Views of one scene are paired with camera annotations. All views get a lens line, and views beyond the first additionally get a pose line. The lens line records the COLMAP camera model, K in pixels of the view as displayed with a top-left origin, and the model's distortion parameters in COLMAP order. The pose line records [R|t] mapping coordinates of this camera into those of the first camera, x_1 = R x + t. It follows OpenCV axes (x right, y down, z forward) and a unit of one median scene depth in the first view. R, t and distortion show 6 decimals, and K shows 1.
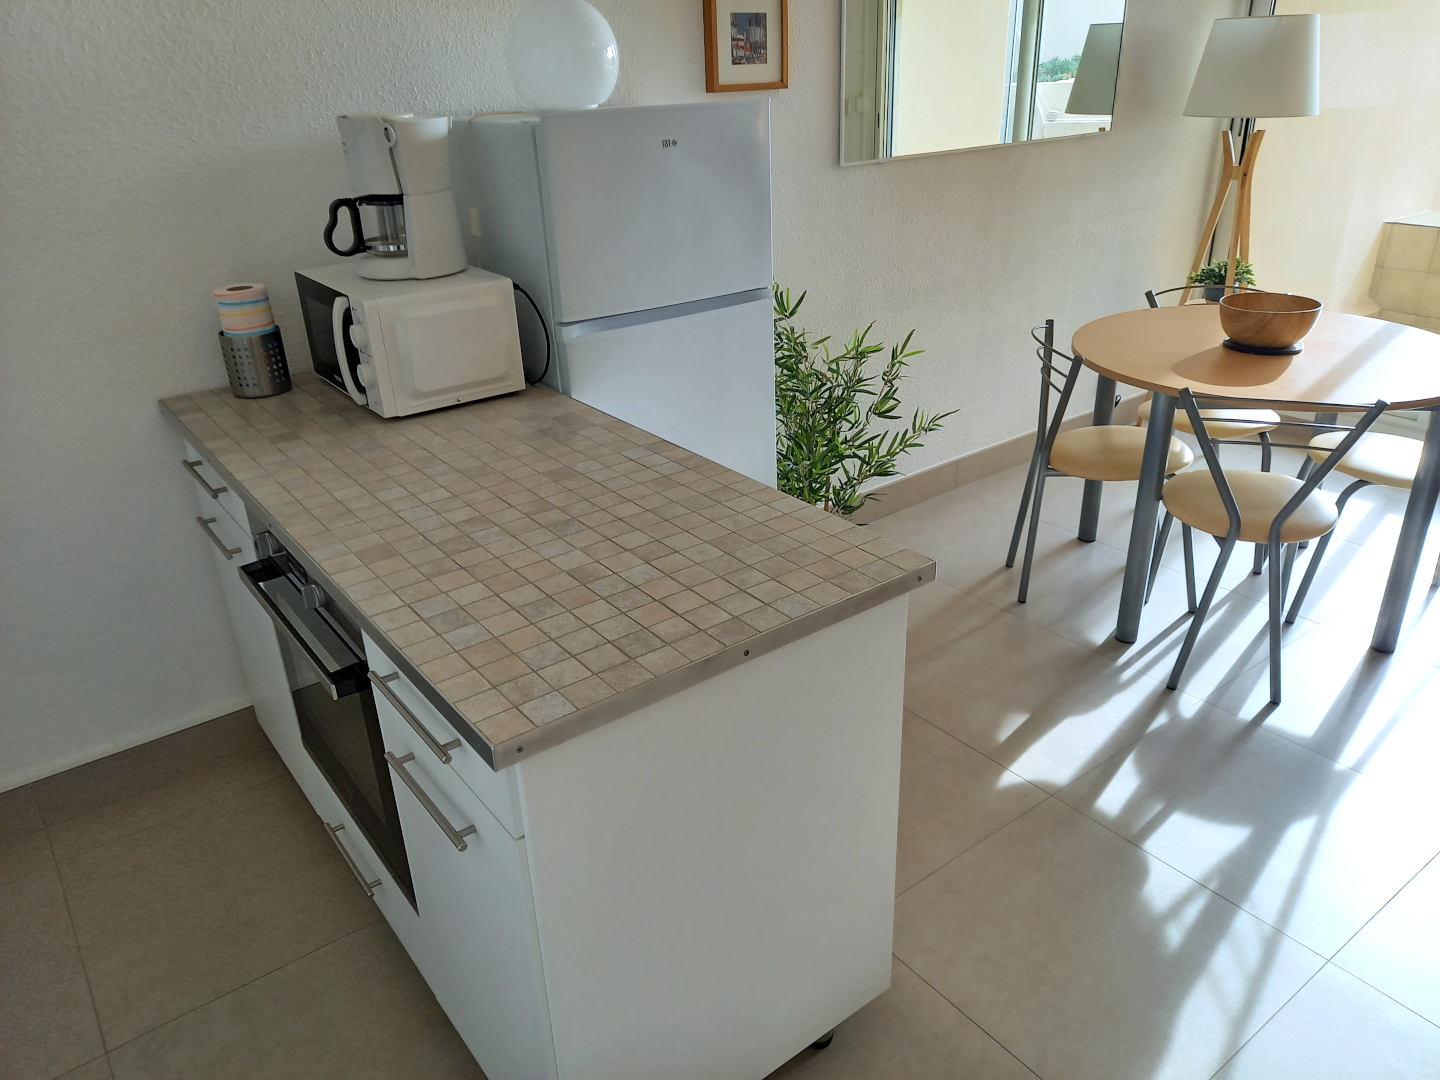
lens RADIAL K [[1049.7, 0, 724.5], [0, 1049.7, 541.1], [0, 0, 1]] dist [0.062462, -0.068847]
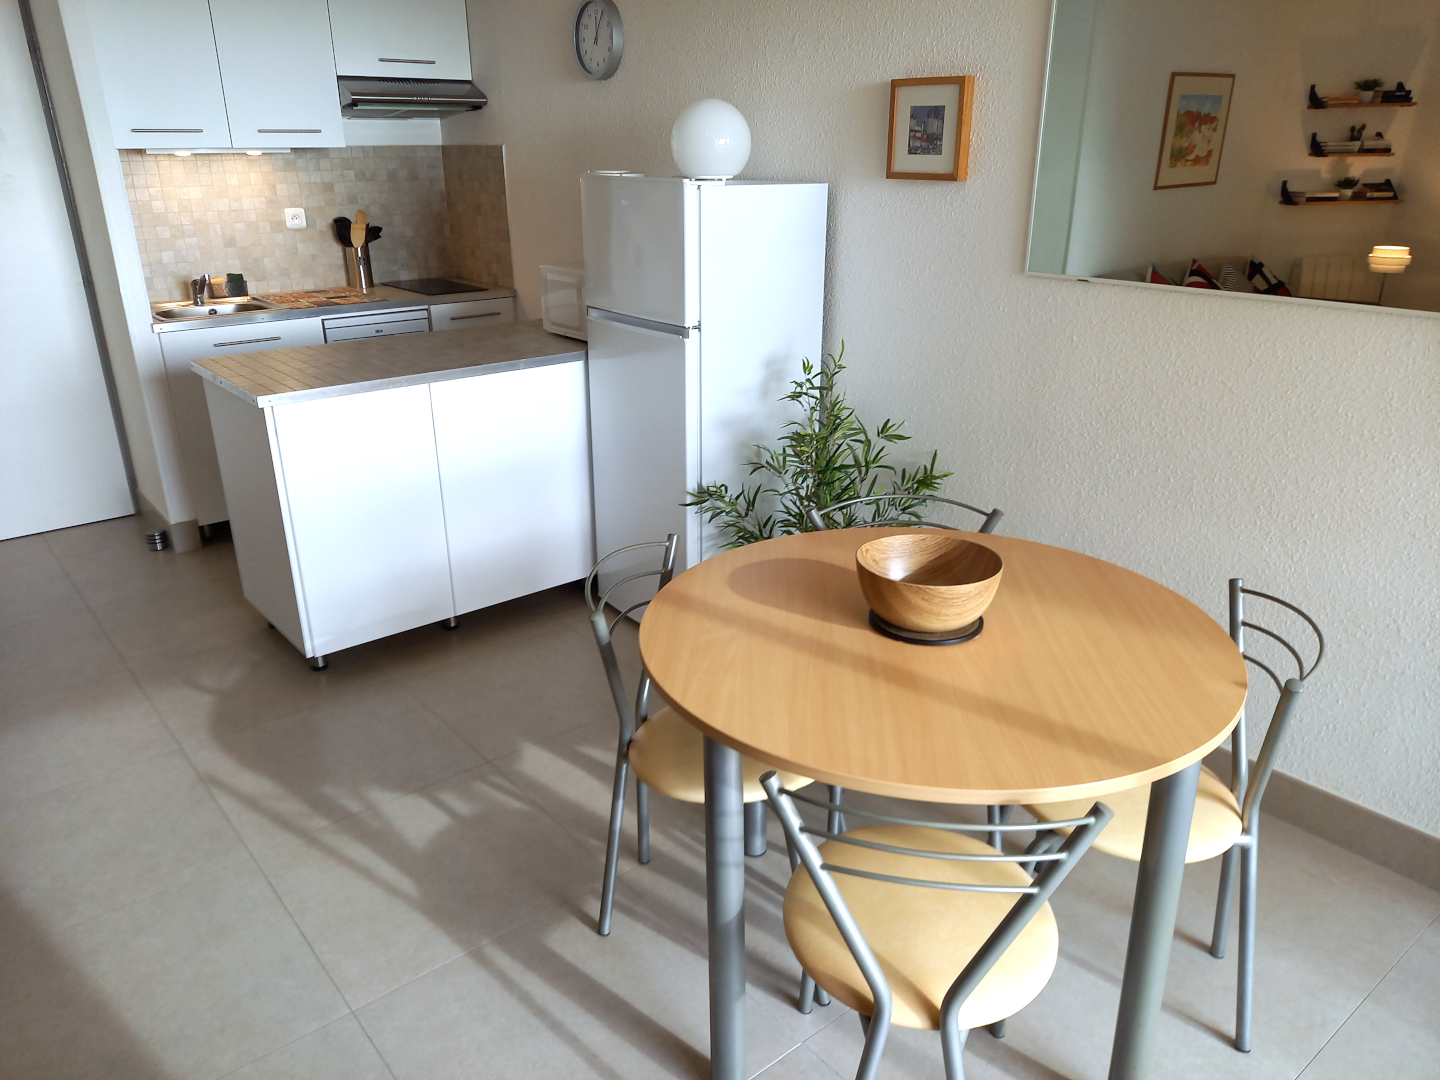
lens RADIAL K [[1052.8, 0, 720.9], [0, 1052.8, 544.4], [0, 0, 1]] dist [0.049163, -0.035548]
pose [[0.034949, 0.387549, -0.921186, 1.399250], [-0.418924, 0.842540, 0.338568, -0.506333], [0.907348, 0.374075, 0.191800, 0.977706]]
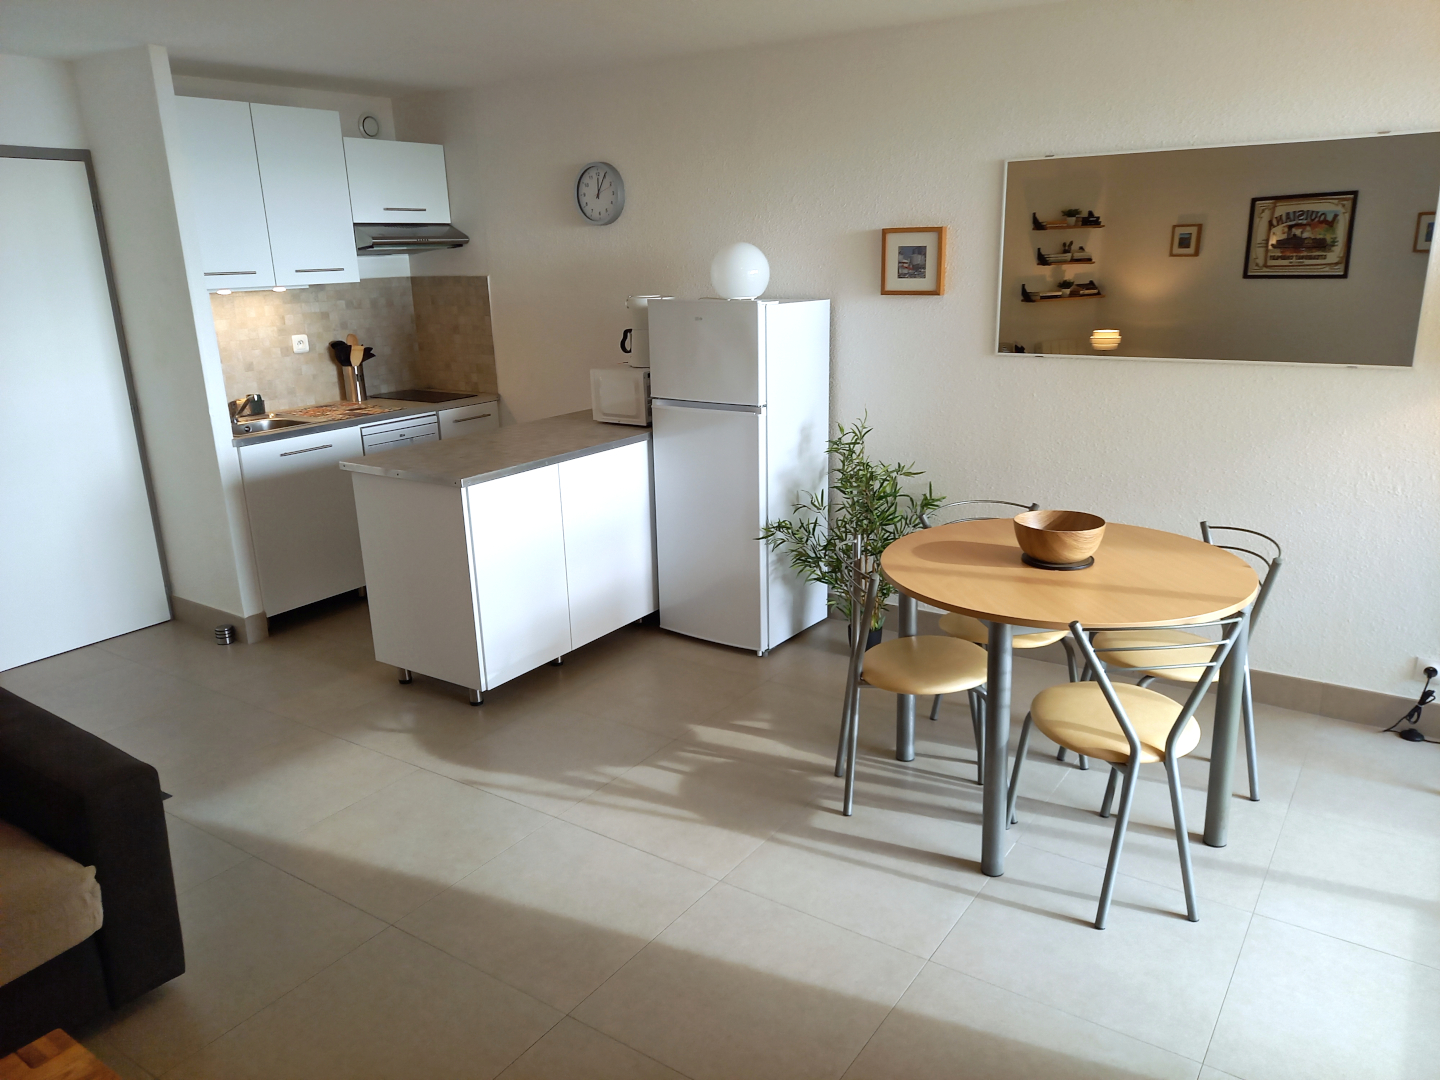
lens RADIAL K [[1044.3, 0, 723.5], [0, 1044.3, 545.0], [0, 0, 1]] dist [0.065742, -0.073906]
pose [[0.312632, 0.284993, -0.906113, 1.744939], [-0.387188, 0.909316, 0.152411, -0.298398], [0.867379, 0.303188, 0.394627, 0.394693]]
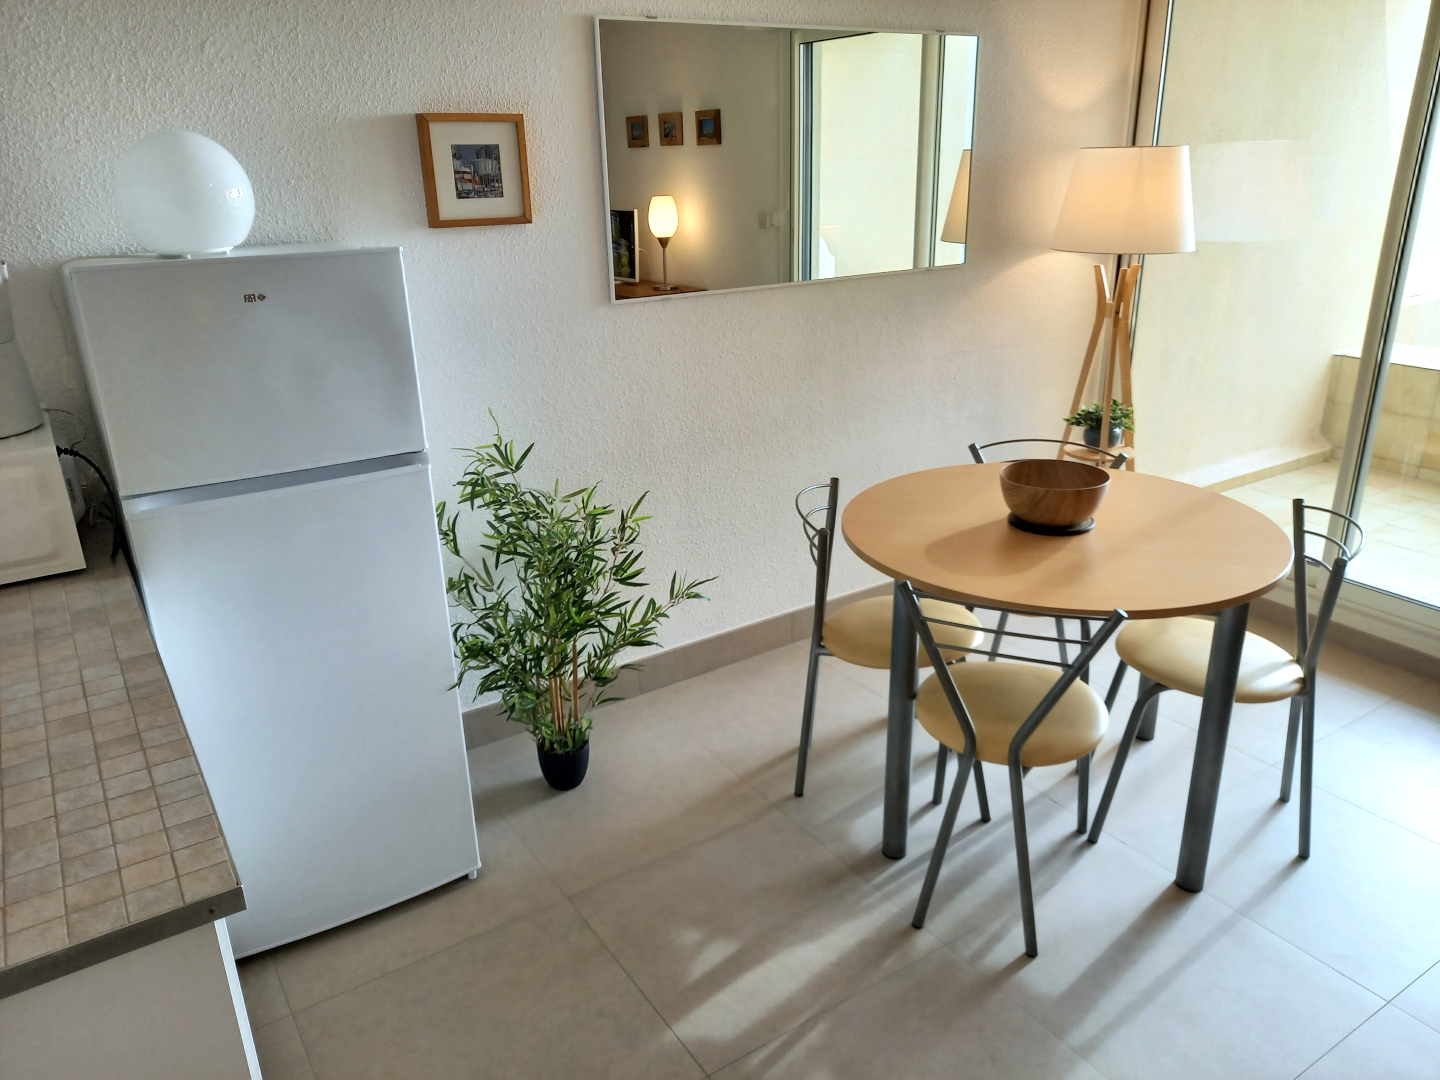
lens RADIAL K [[1052.8, 0, 720.9], [0, 1052.8, 544.4], [0, 0, 1]] dist [0.049163, -0.035548]
pose [[0.997545, 0.033390, -0.061556, 0.378452], [-0.037885, 0.996585, -0.073363, -0.118015], [0.058896, 0.075515, 0.995404, 0.157541]]
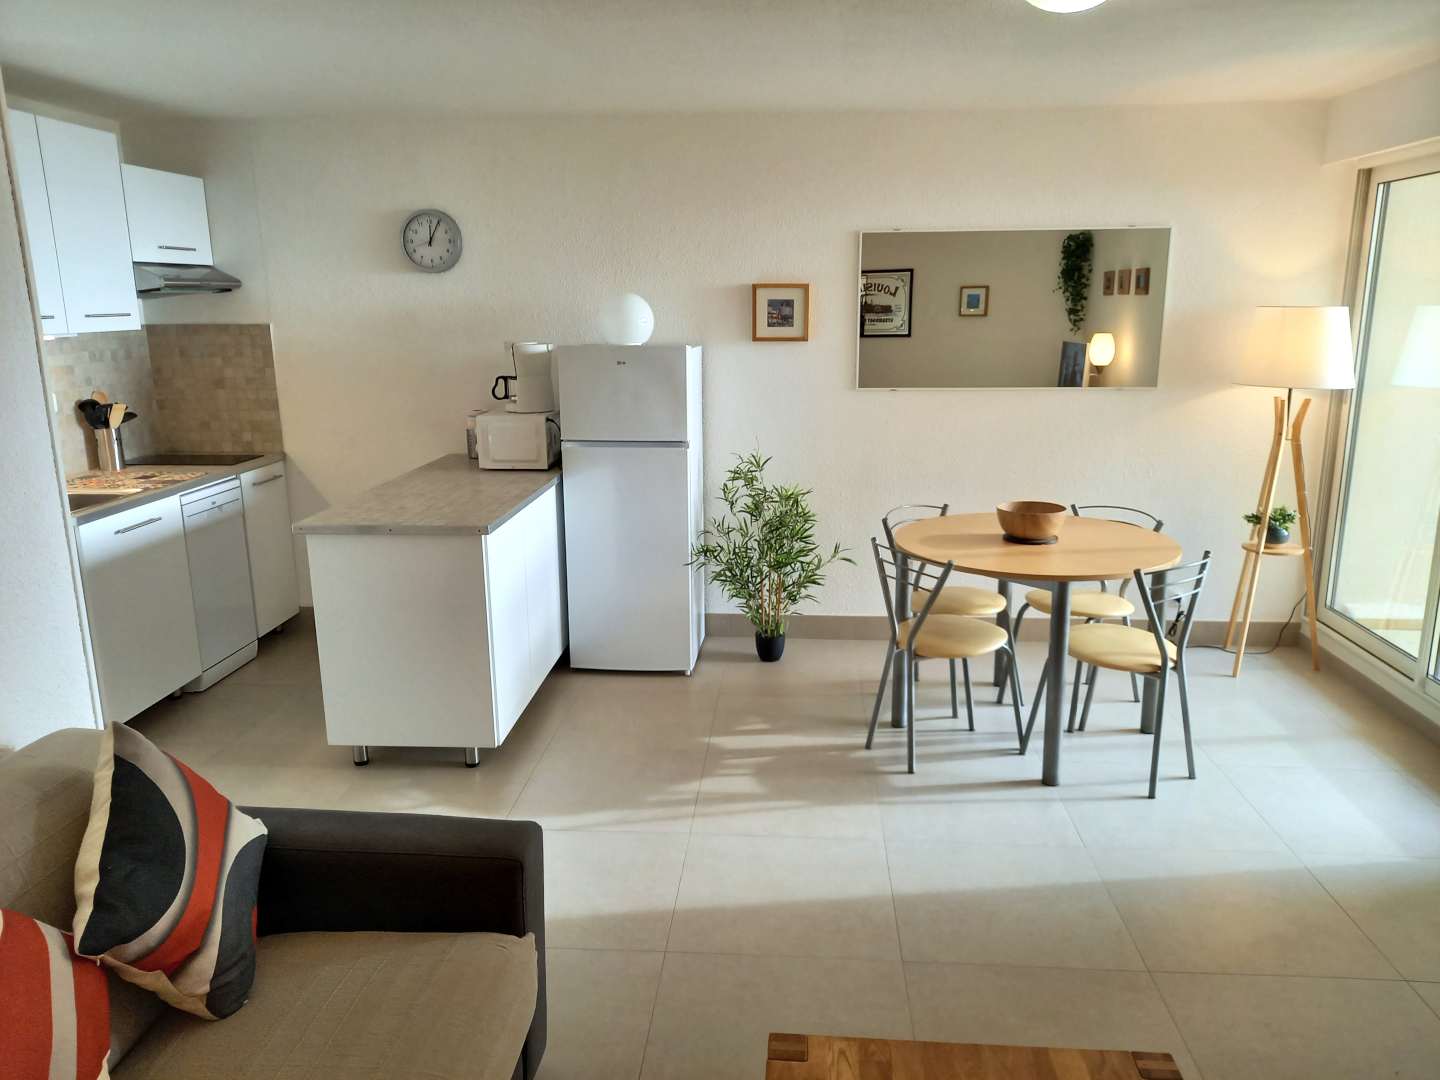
lens RADIAL K [[1044.3, 0, 723.5], [0, 1044.3, 545.0], [0, 0, 1]] dist [0.065742, -0.073906]
pose [[0.748414, 0.178298, -0.638816, 1.394679], [-0.295288, 0.952034, -0.080230, 0.059687], [0.593870, 0.248680, 0.765165, -0.328430]]
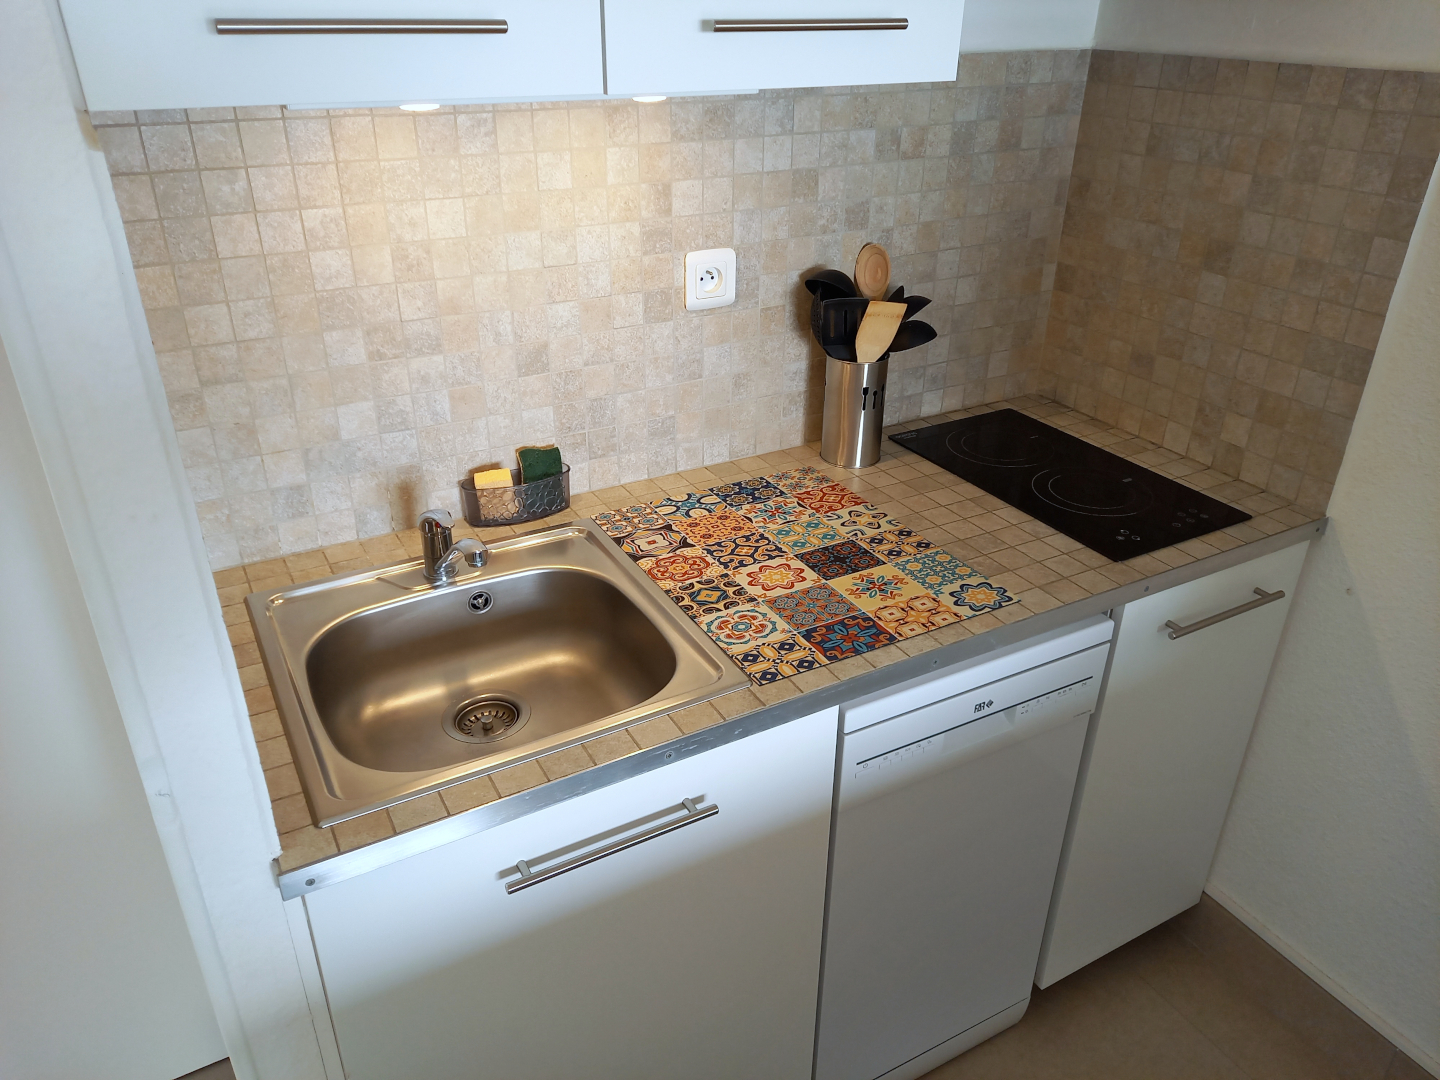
lens RADIAL K [[1044.3, 0, 723.5], [0, 1044.3, 545.0], [0, 0, 1]] dist [0.065742, -0.073906]
pose [[-0.136293, 0.493424, -0.859044, -0.143253], [-0.428255, 0.752582, 0.500219, -0.203760], [0.893321, 0.436066, 0.108739, 0.377178]]
